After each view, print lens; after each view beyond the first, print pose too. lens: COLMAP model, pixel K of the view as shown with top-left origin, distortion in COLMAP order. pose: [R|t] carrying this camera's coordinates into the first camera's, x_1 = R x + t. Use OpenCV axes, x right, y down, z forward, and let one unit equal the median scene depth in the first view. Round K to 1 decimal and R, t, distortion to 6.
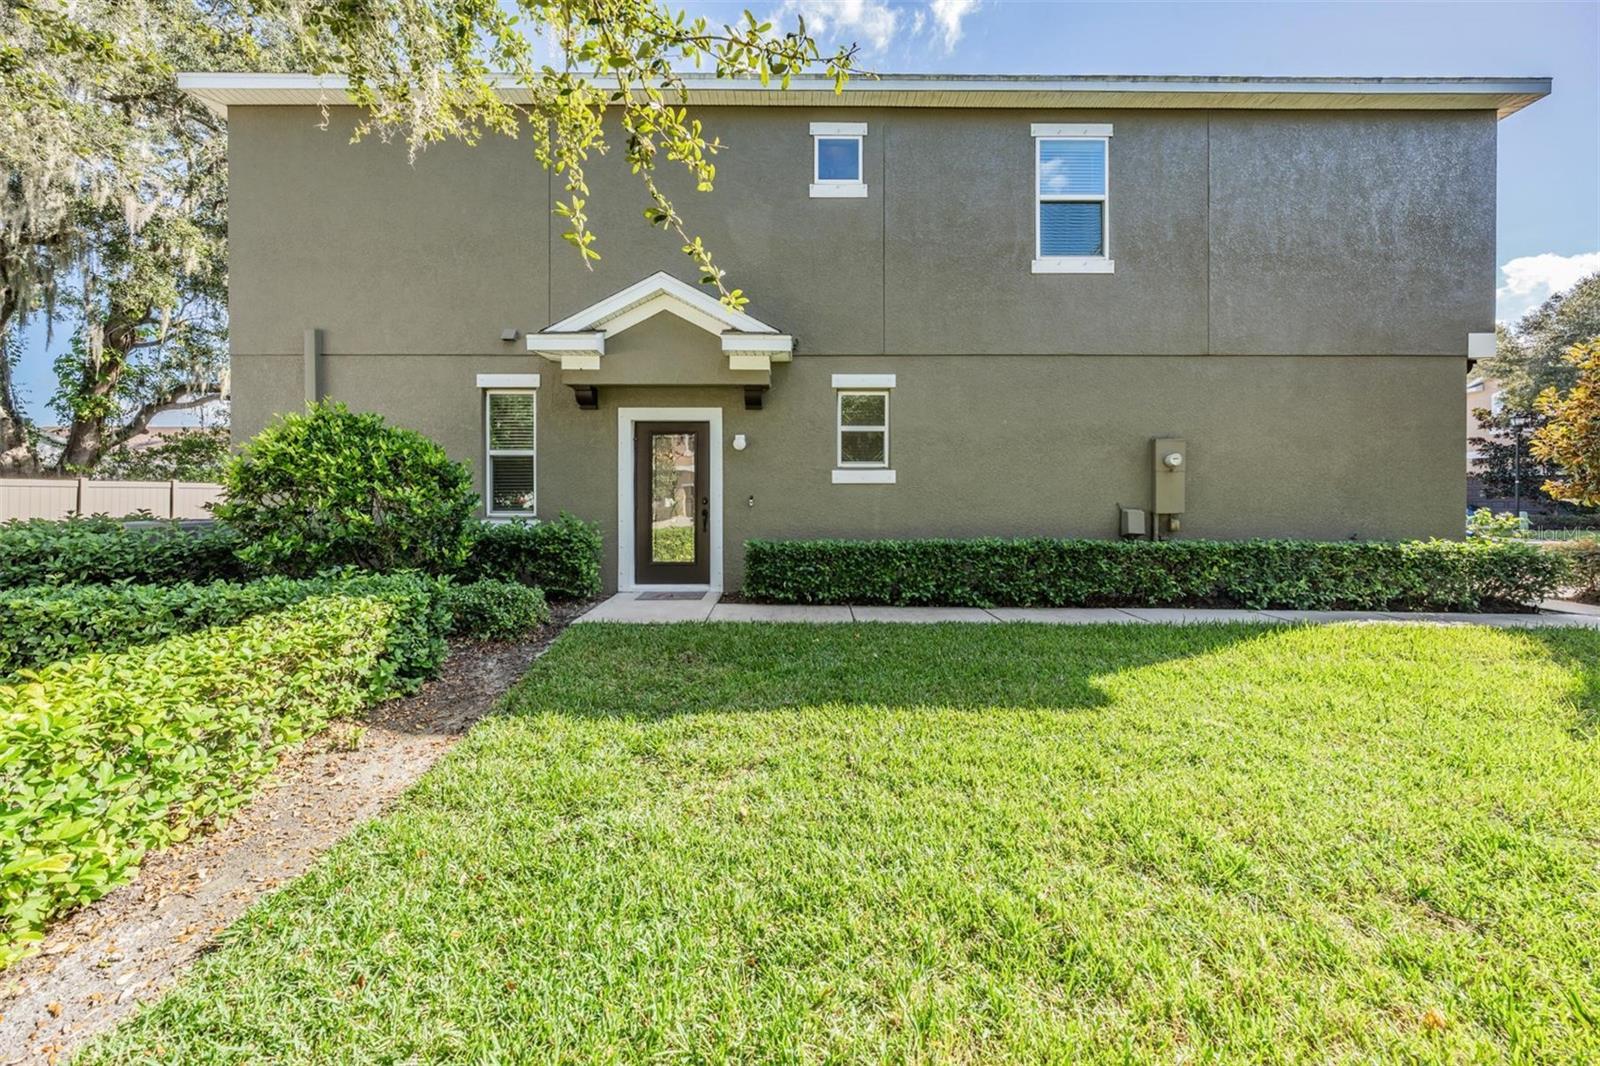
lens RADIAL K [[557.4, 0, 791.4], [0, 557.4, 504.3], [0, 0, 1]] dist [0.001287, 0.000068]
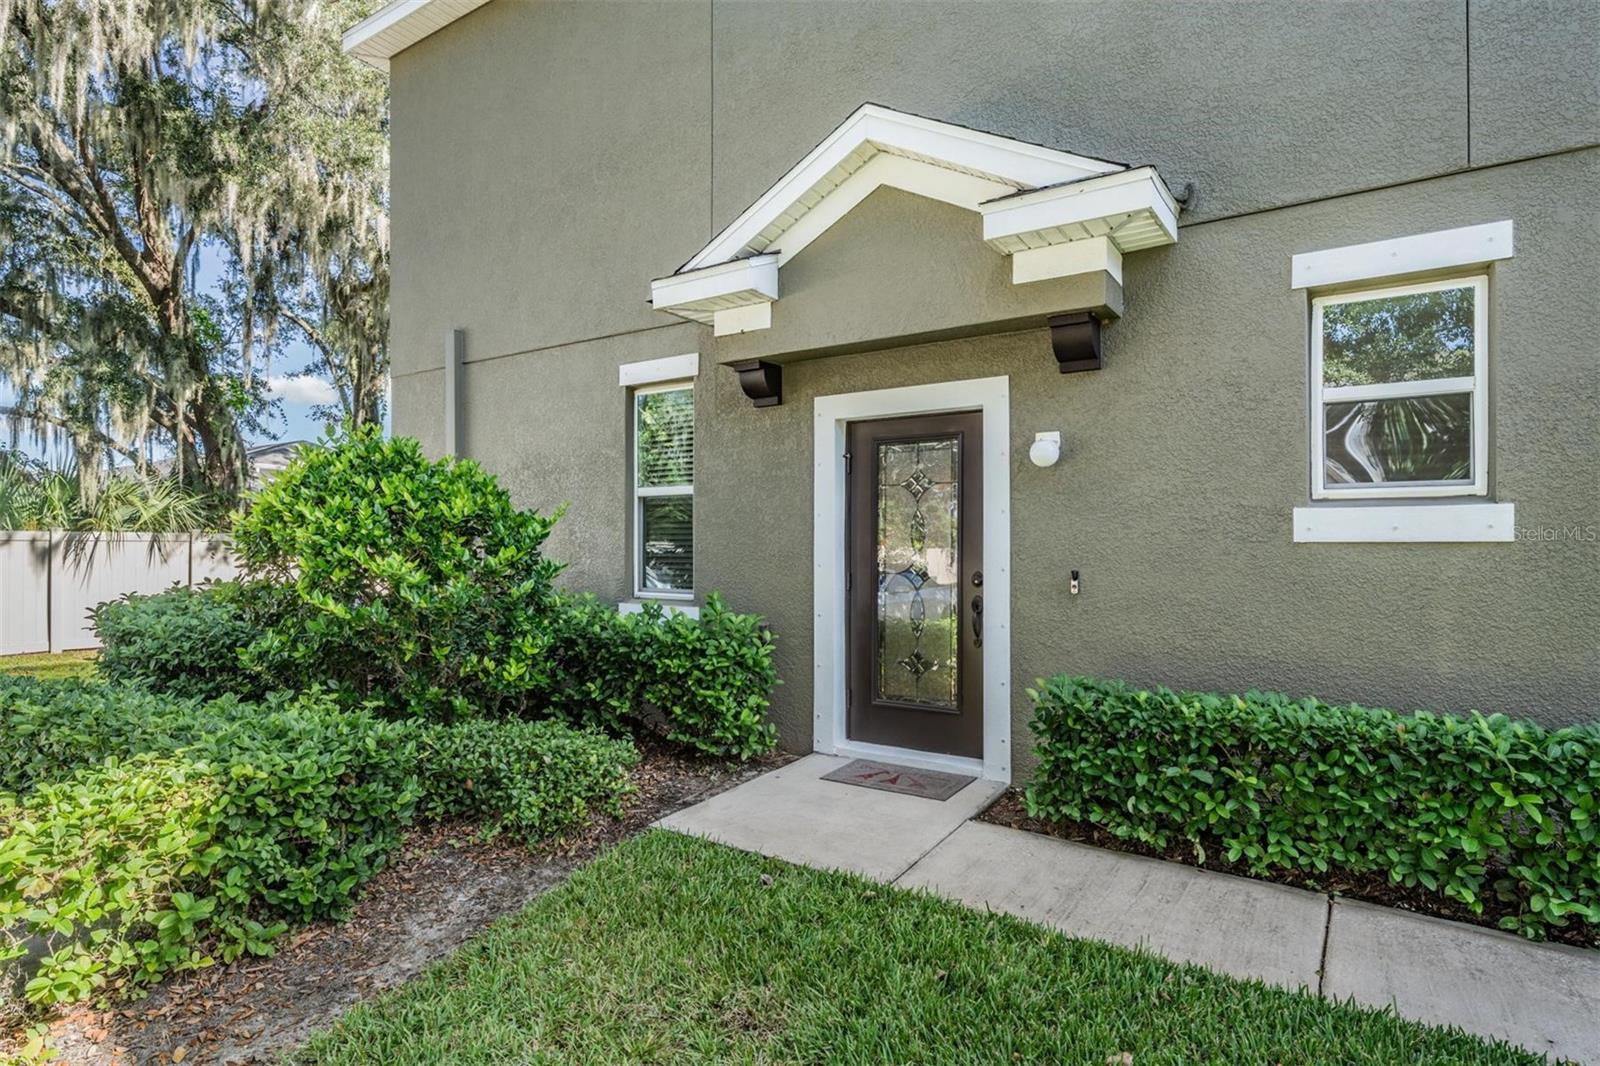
lens RADIAL K [[831.9, 0, 792.7], [0, 831.9, 544.8], [0, 0, 1]] dist [0.002763, -0.001440]
pose [[0.834198, 0.000989, -0.551464, 0.101671], [-0.009930, 0.999863, -0.013228, -0.025378], [0.551376, 0.016511, 0.834094, 0.345095]]
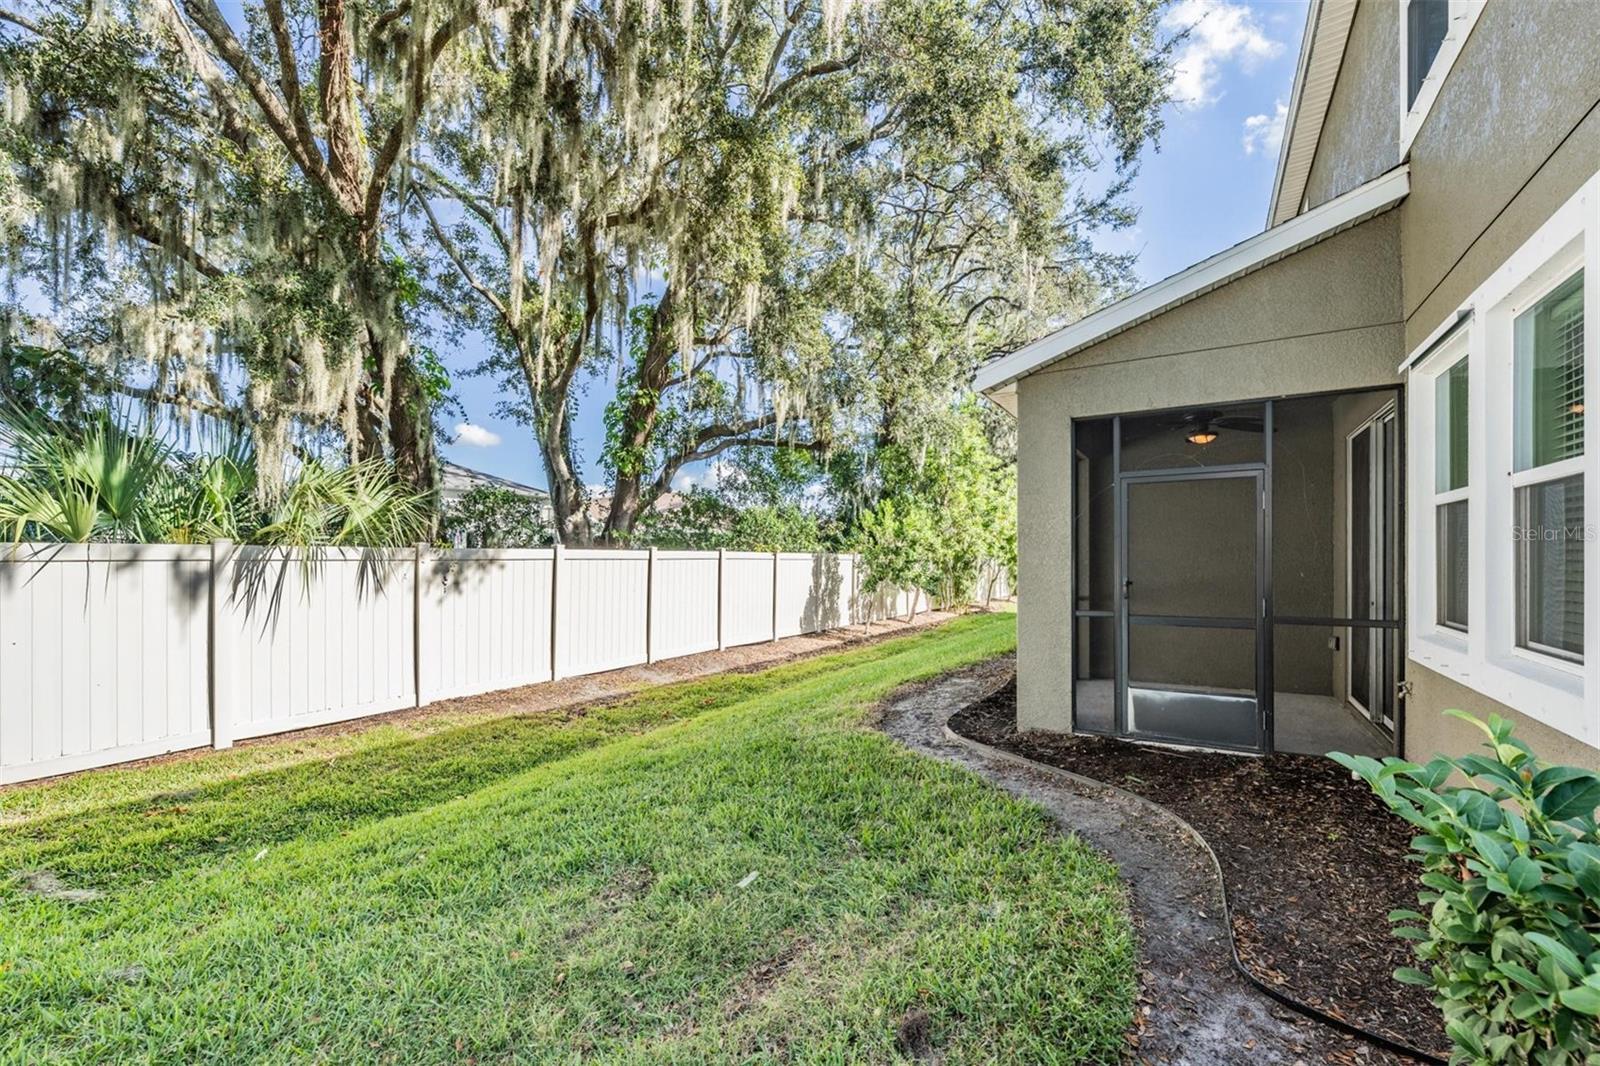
lens RADIAL K [[658.6, 0, 787.5], [0, 658.6, 557.5], [0, 0, 1]] dist [-0.001564, 0.000479]
pose [[0.844820, -0.006971, -0.535005, -1.161027], [-0.001974, 0.999868, -0.016146, -0.033594], [0.535047, 0.014696, 0.844695, 0.645507]]
